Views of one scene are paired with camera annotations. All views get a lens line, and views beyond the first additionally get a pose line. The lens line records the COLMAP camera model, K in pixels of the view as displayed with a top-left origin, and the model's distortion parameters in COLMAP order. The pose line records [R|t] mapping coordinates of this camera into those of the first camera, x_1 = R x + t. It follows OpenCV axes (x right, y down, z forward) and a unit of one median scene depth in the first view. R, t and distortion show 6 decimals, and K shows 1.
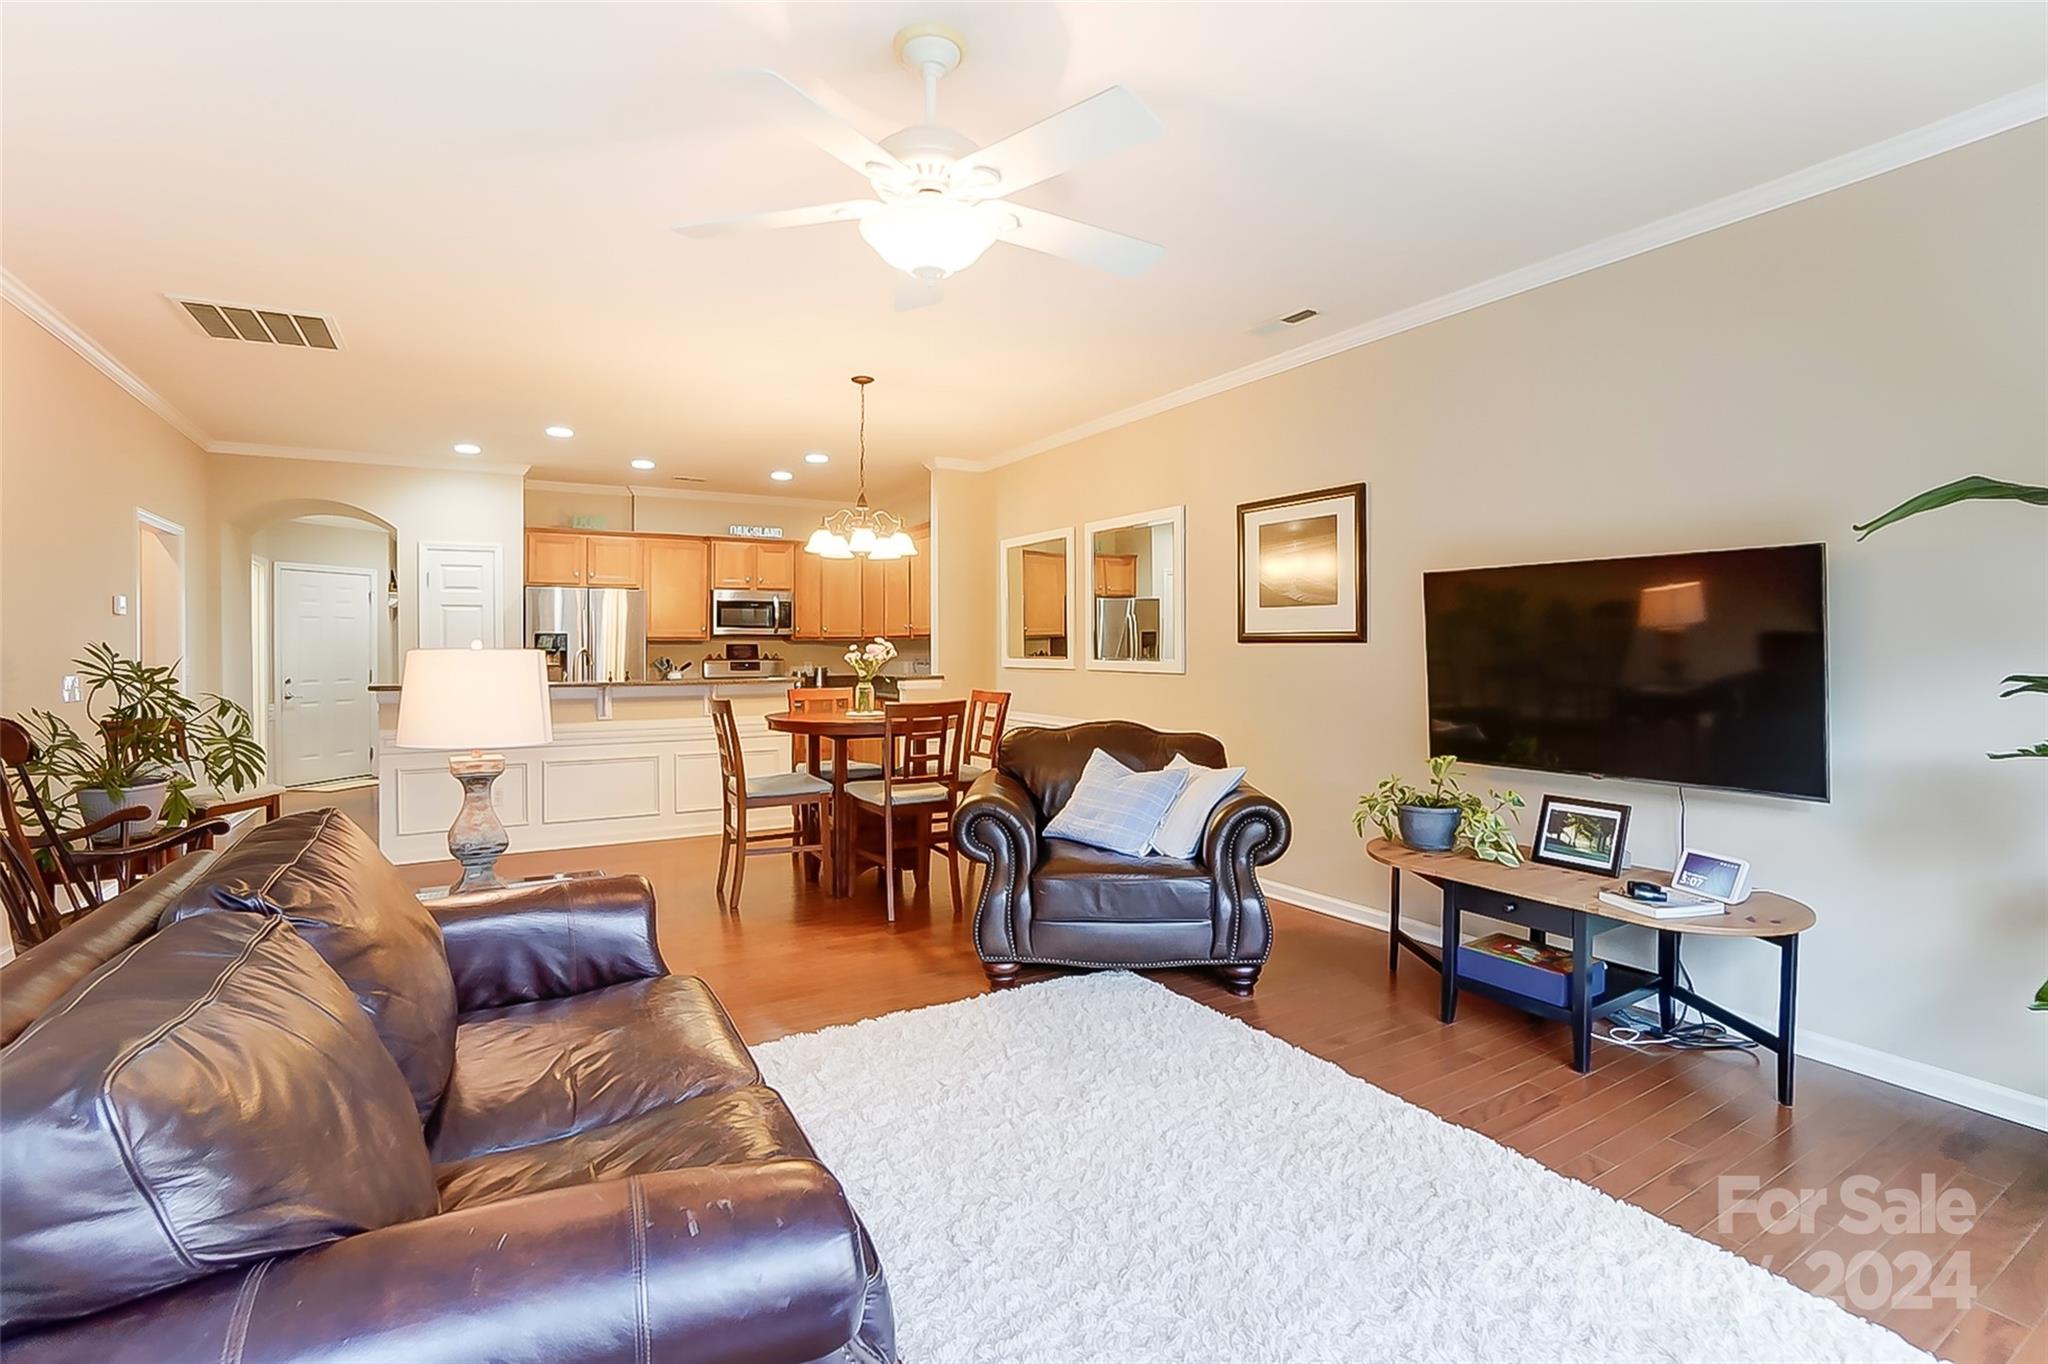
lens RADIAL K [[932.0, 0, 1013.2], [0, 932.0, 649.5], [0, 0, 1]] dist [-0.042352, 0.000082]
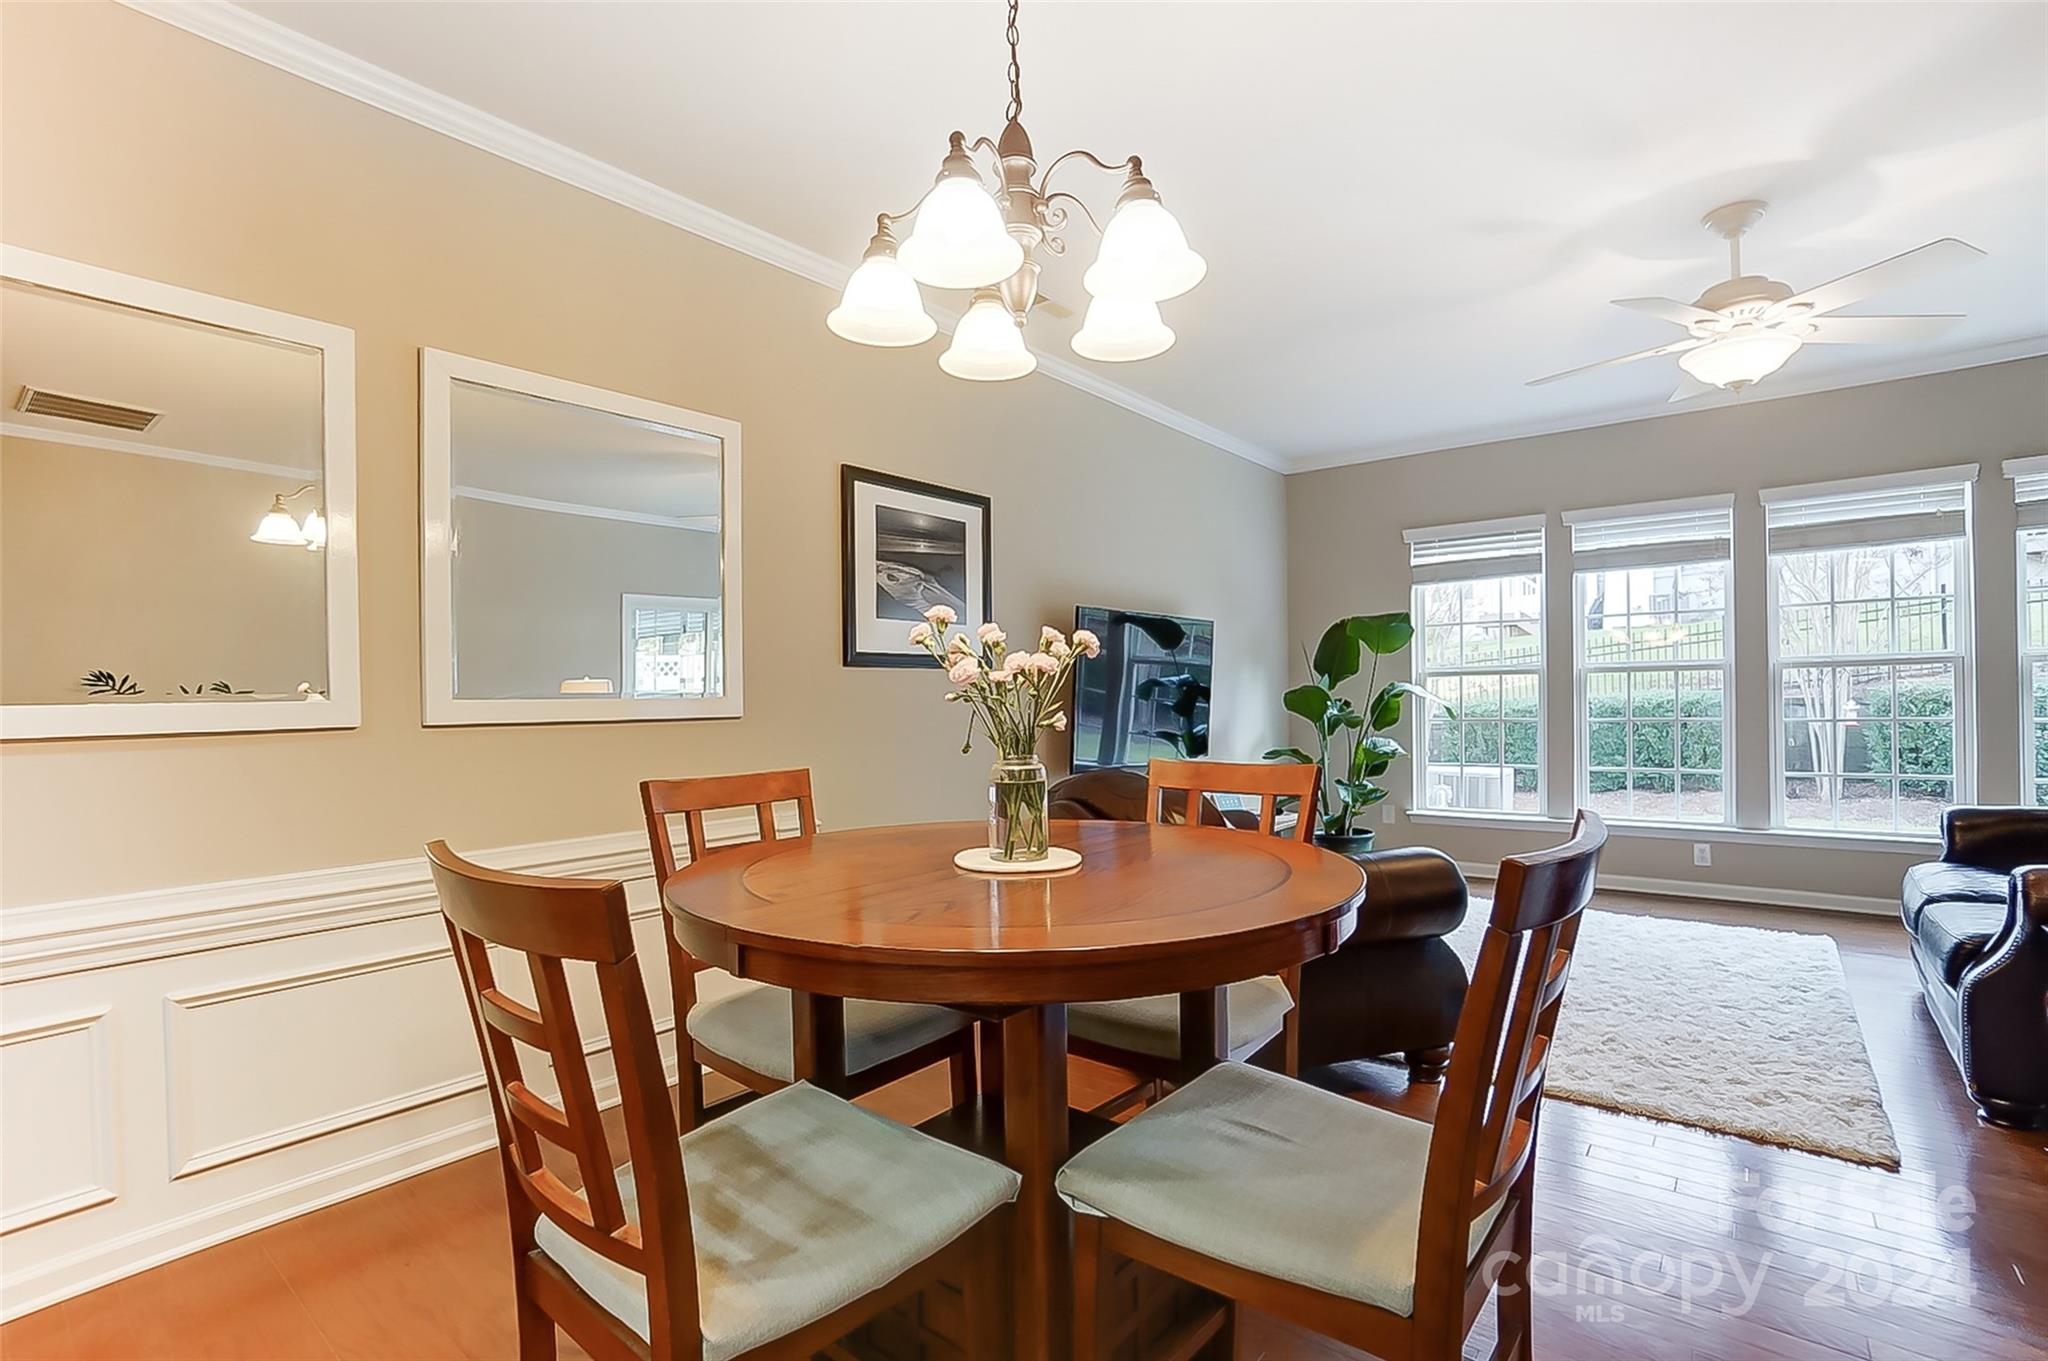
lens RADIAL K [[956.7, 0, 1012.3], [0, 956.7, 711.3], [0, 0, 1]] dist [-0.060013, 0.027937]
pose [[-0.353808, -0.008139, 0.935283, -0.292669], [0.021122, 0.999638, 0.016689, 0.011530], [-0.935080, 0.025659, -0.353508, 0.726317]]
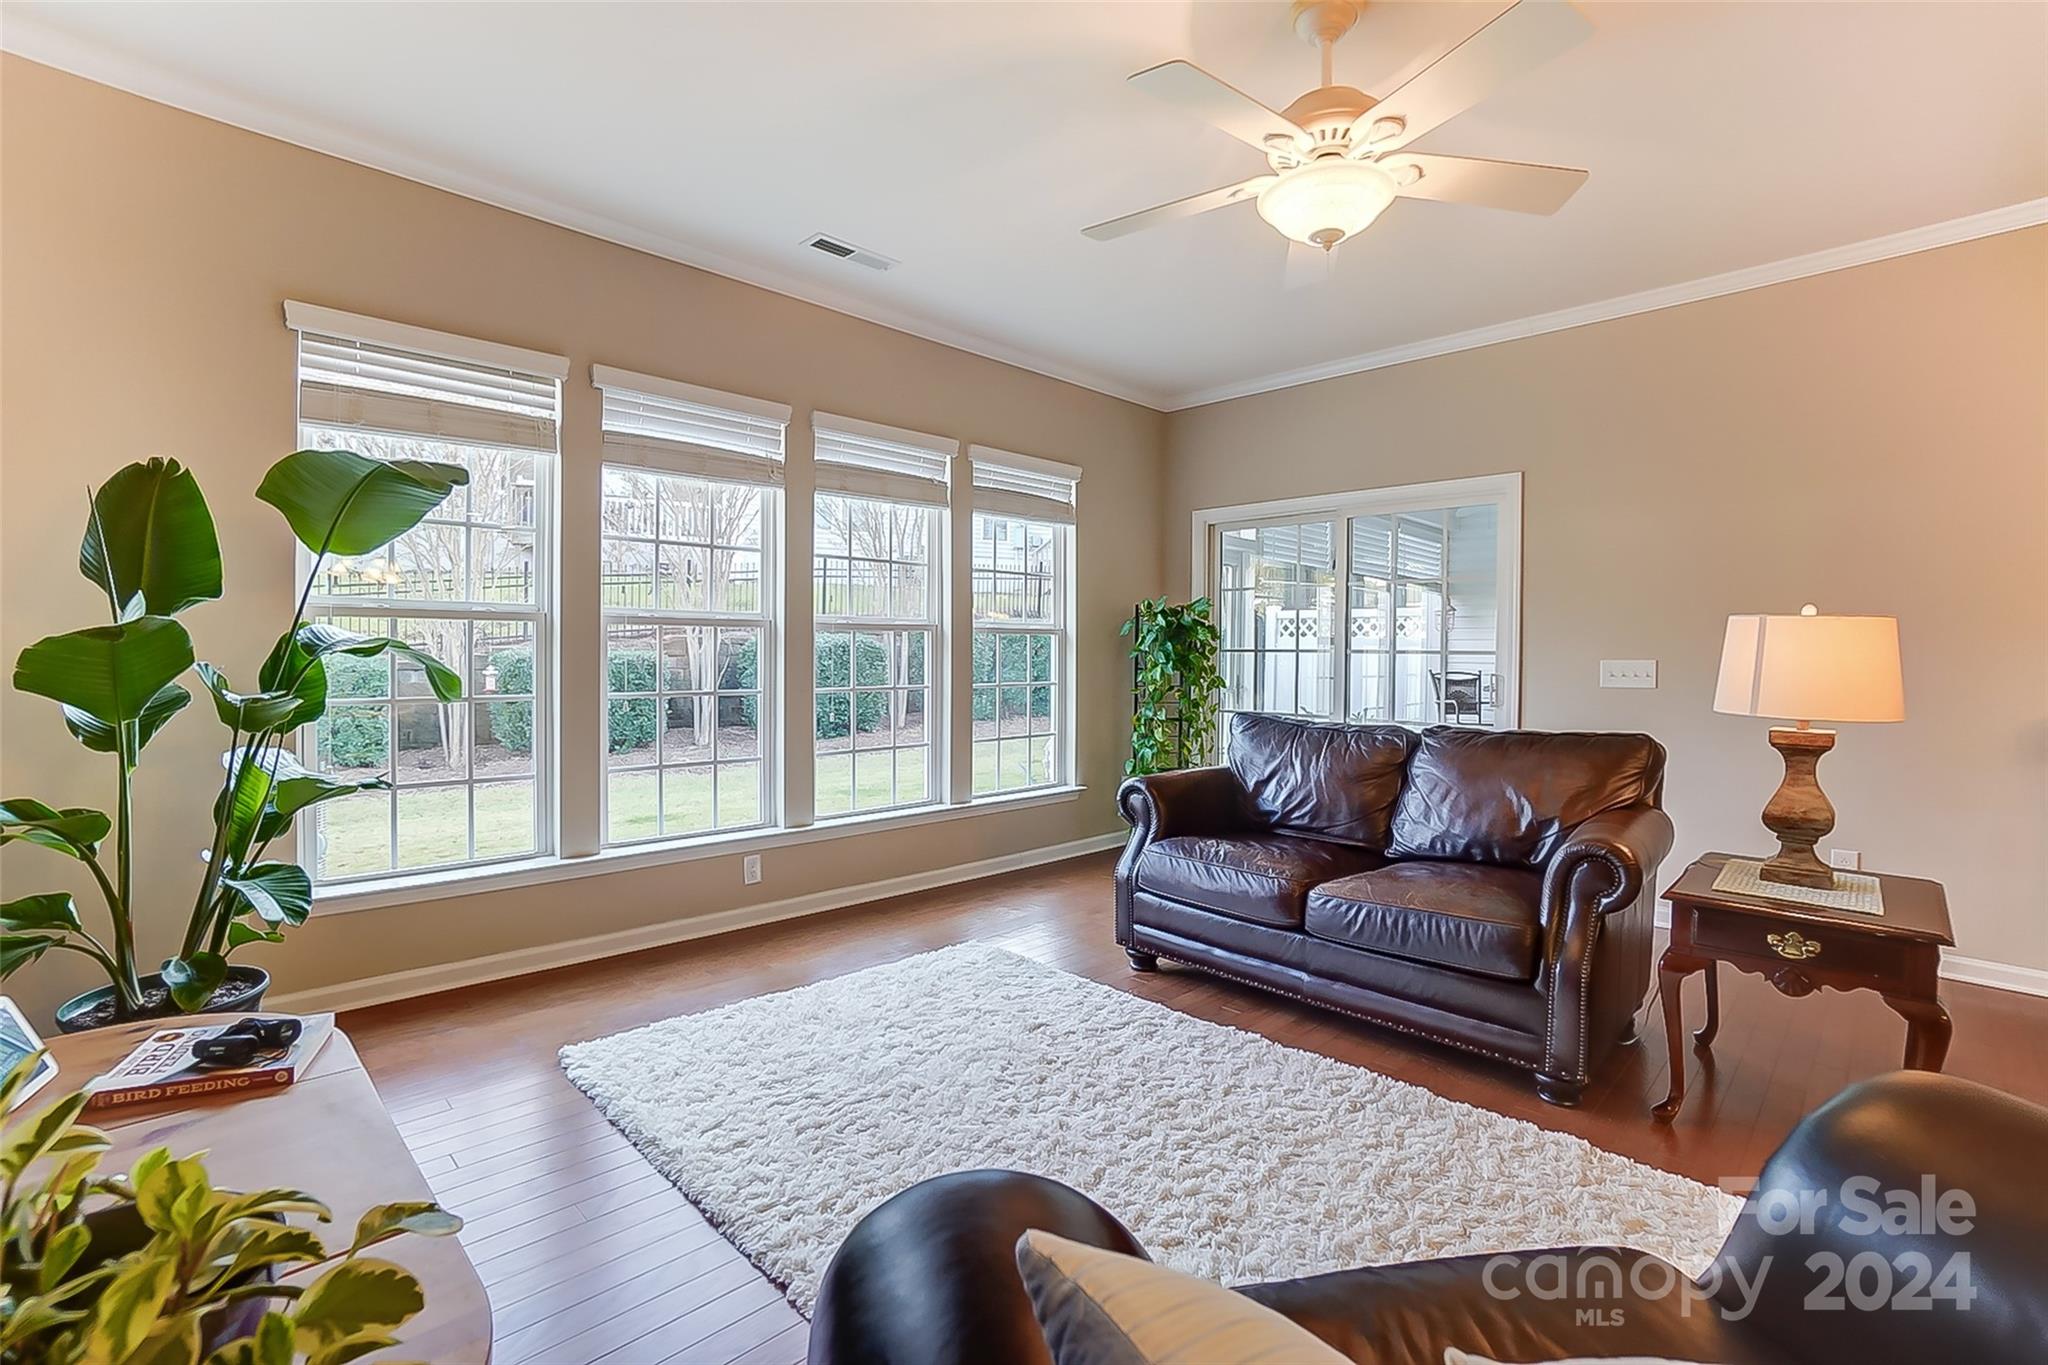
lens RADIAL K [[912.0, 0, 1021.6], [0, 912.0, 671.8], [0, 0, 1]] dist [-0.088707, 0.034354]
pose [[-0.971250, -0.004764, -0.238016, 0.132032], [-0.010254, 0.999709, 0.021835, 0.015949], [0.237843, 0.023648, -0.971016, 0.538950]]
